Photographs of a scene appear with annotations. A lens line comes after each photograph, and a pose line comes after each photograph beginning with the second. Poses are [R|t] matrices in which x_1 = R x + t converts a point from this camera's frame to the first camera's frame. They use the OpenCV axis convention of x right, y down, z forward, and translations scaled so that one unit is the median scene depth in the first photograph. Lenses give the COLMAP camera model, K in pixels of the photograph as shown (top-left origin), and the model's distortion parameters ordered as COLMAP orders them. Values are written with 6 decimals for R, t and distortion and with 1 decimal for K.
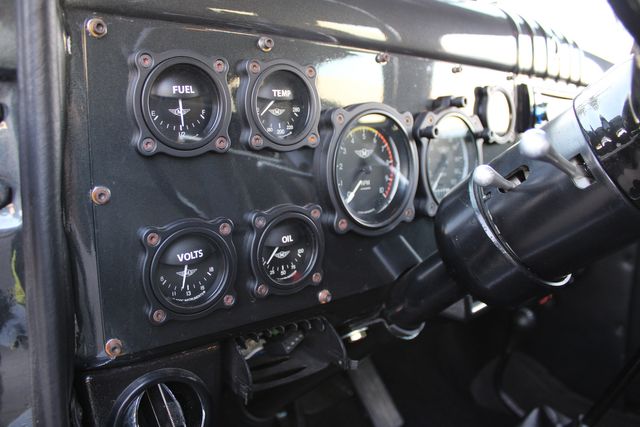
lens RADIAL K [[682.5, 0, 320.0], [0, 682.5, 213.5], [0, 0, 1]] dist [-0.087499, 0.019121]
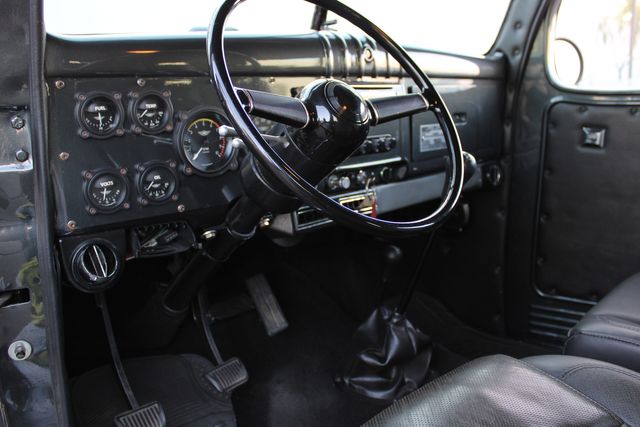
lens RADIAL K [[682.5, 0, 320.0], [0, 682.5, 213.5], [0, 0, 1]] dist [-0.087499, 0.019121]
pose [[0.997967, -0.020418, 0.060371, 0.328129], [0.017663, 0.998794, 0.045820, 0.064330], [-0.061233, -0.044660, 0.997124, -1.103944]]
